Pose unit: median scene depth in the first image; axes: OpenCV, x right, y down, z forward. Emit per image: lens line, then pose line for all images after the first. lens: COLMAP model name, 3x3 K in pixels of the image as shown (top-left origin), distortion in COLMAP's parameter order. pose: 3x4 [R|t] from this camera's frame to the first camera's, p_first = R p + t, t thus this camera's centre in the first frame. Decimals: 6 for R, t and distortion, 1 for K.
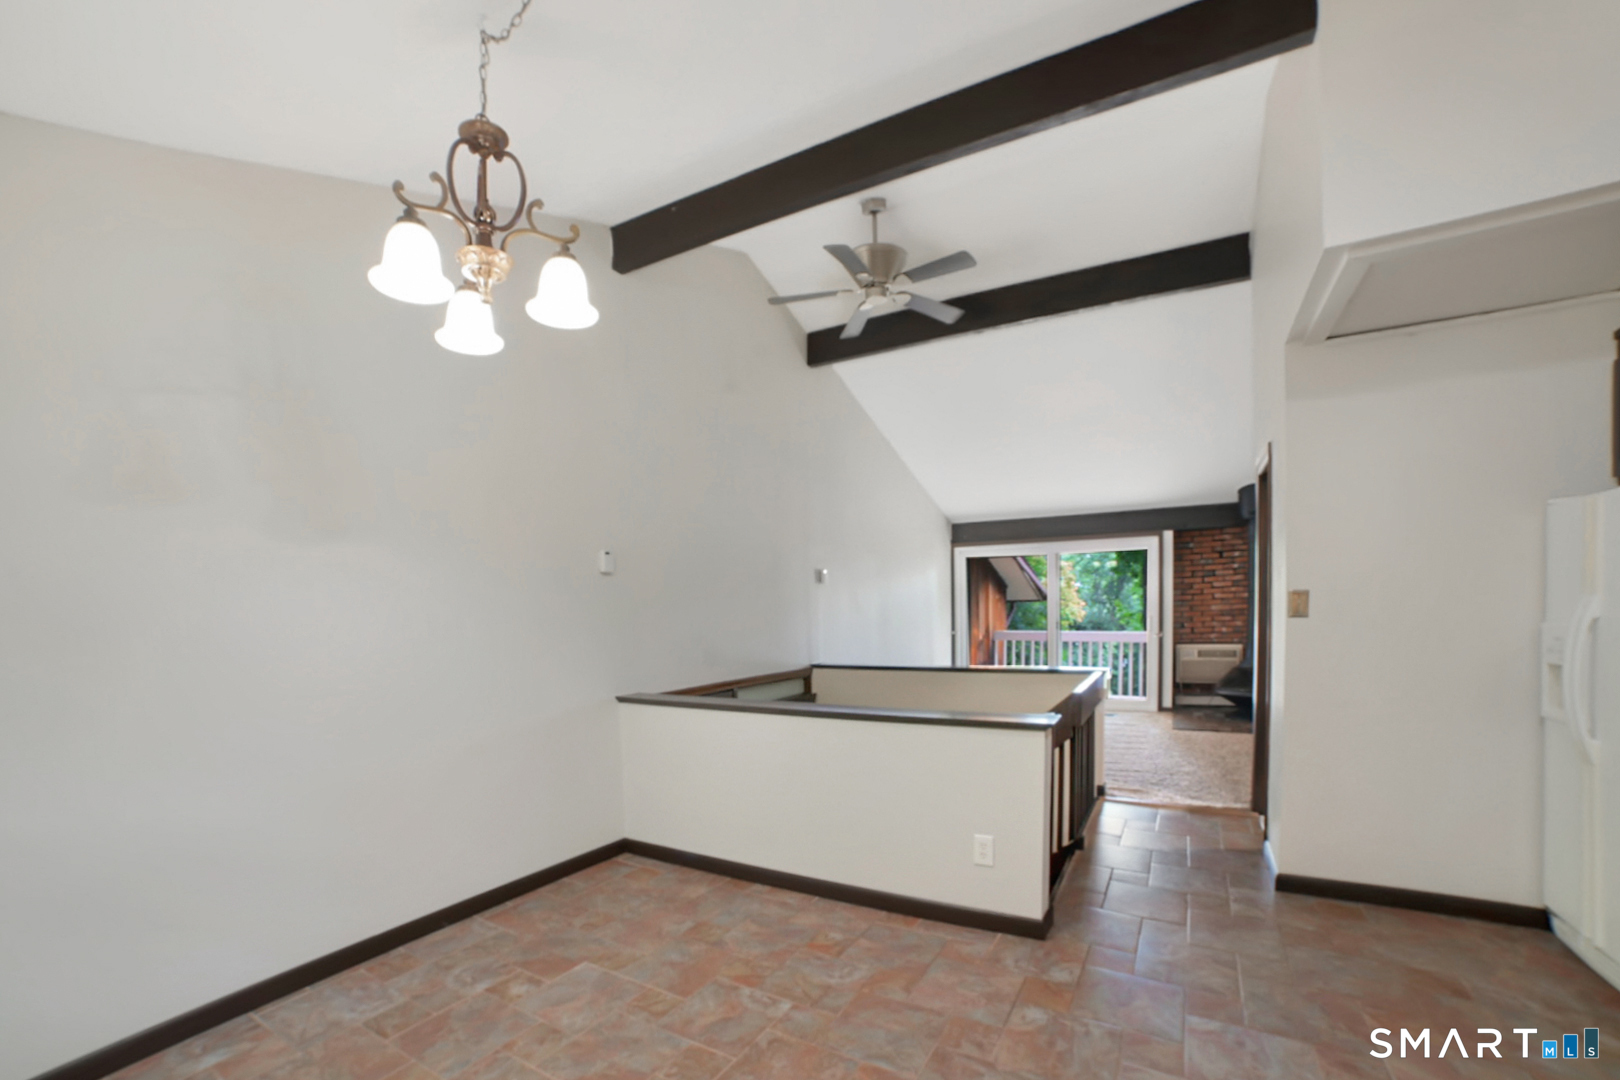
lens RADIAL K [[716.4, 0, 806.3], [0, 716.4, 618.1], [0, 0, 1]] dist [-0.036653, -0.000044]
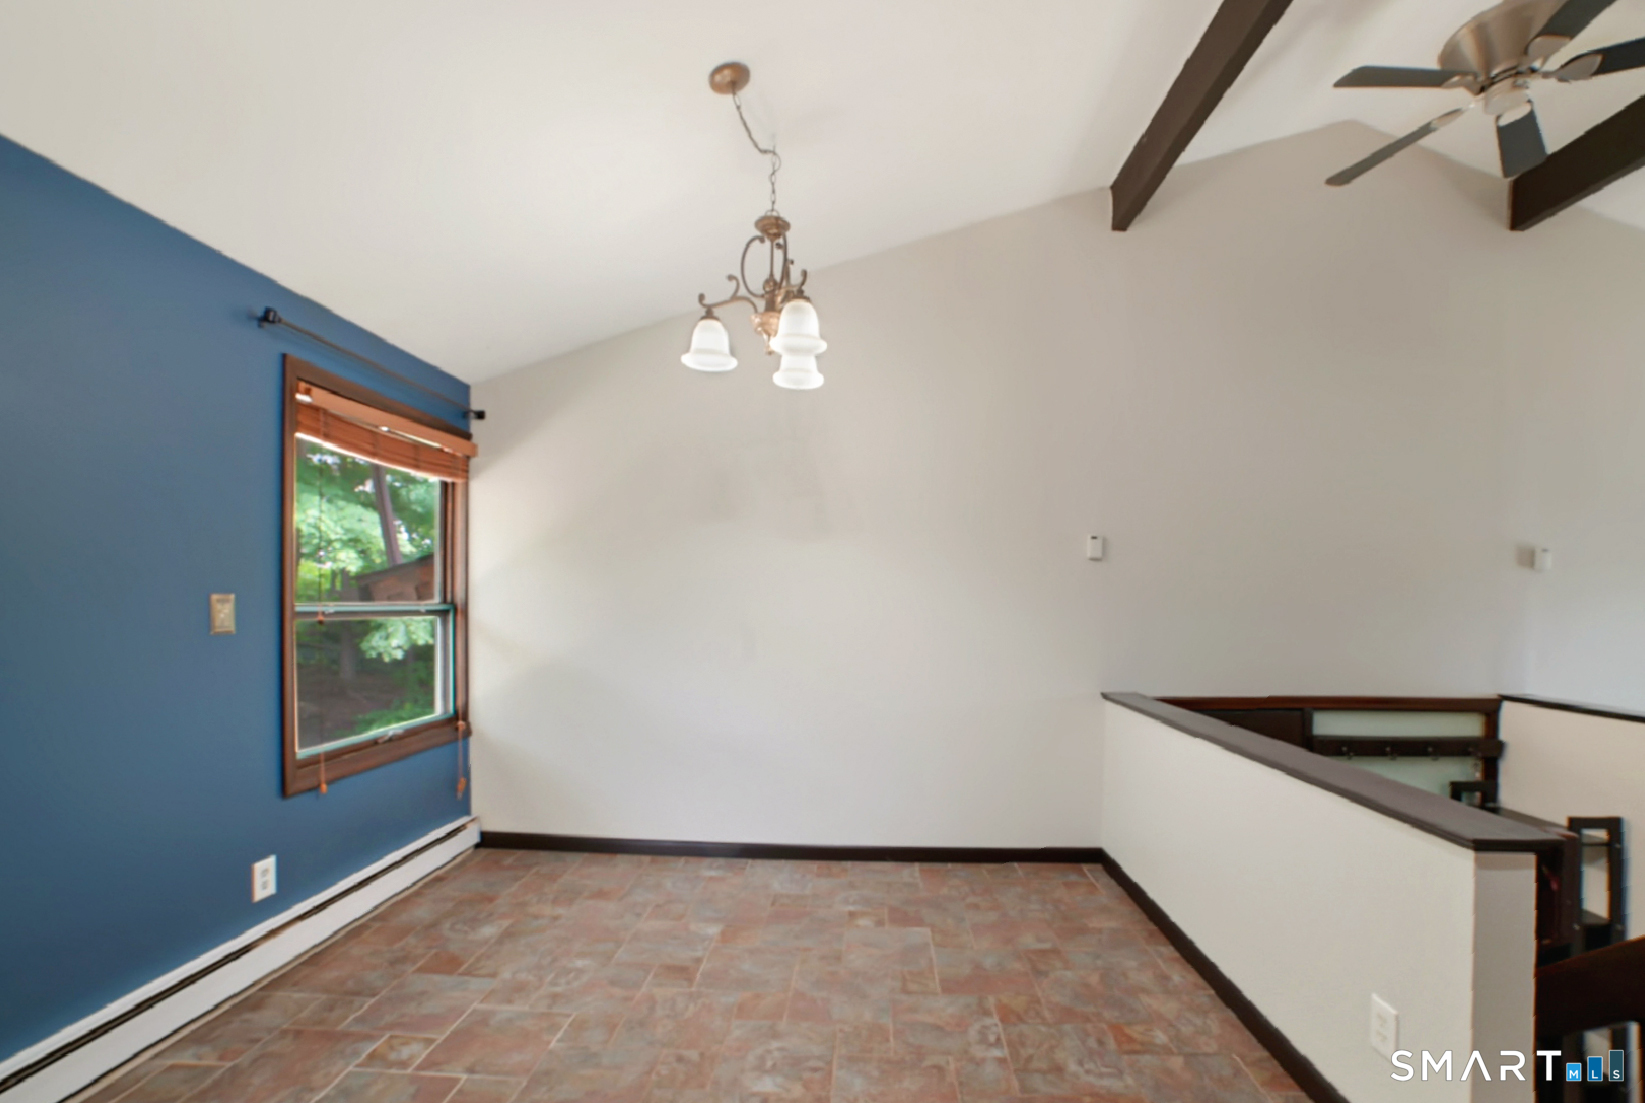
lens RADIAL K [[744.1, 0, 827.0], [0, 744.1, 594.2], [0, 0, 1]] dist [-0.002585, -0.000040]
pose [[0.475570, 0.012744, -0.879586, 0.605191], [-0.031730, 0.999493, -0.002674, -0.004688], [0.879105, 0.029181, 0.475733, 0.335785]]
